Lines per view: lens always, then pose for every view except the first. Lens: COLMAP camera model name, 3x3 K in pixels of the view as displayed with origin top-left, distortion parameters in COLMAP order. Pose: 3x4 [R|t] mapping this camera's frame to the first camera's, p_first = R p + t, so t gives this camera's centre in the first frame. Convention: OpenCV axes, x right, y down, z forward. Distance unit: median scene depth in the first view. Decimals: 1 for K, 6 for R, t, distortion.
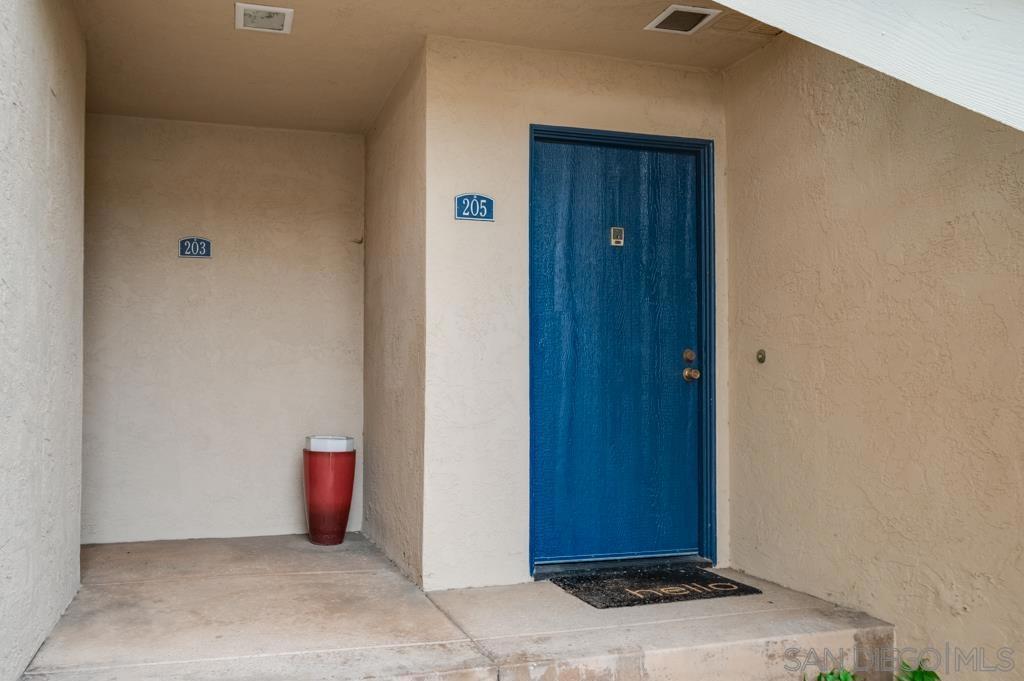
lens RADIAL K [[935.1, 0, 512.0], [0, 935.1, 340.5], [0, 0, 1]] dist [-0.004178, -0.002707]
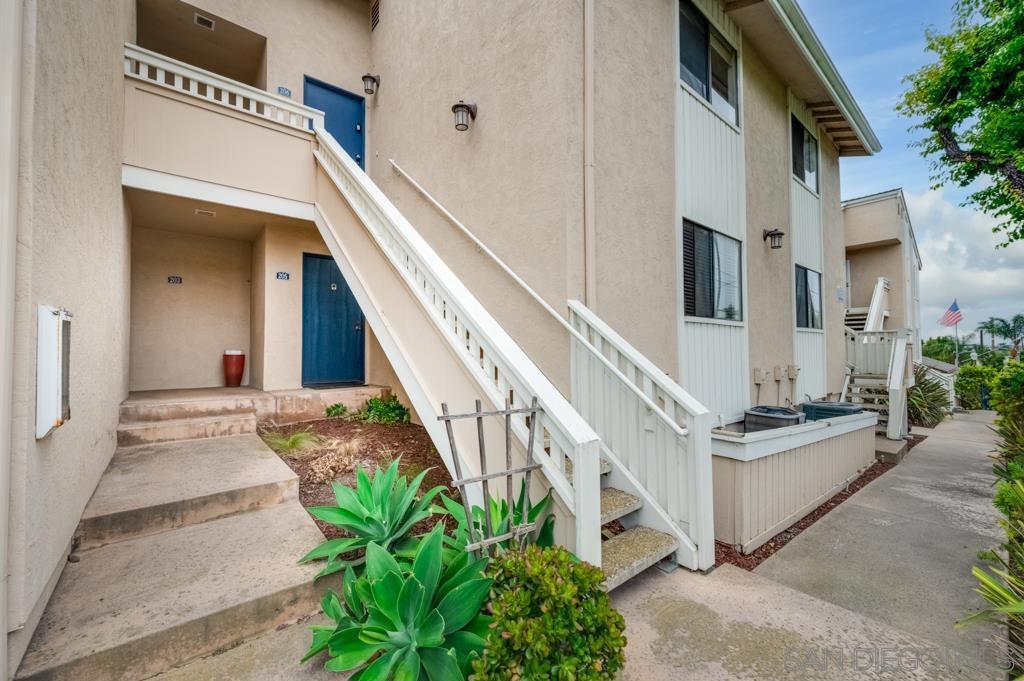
lens RADIAL K [[401.4, 0, 512.0], [0, 401.4, 340.5], [0, 0, 1]] dist [0.001473, 0.000132]
pose [[0.926073, 0.010660, 0.377195, 0.154053], [-0.022280, 0.999402, 0.026457, 0.027507], [-0.376687, -0.032905, 0.925756, -0.547495]]
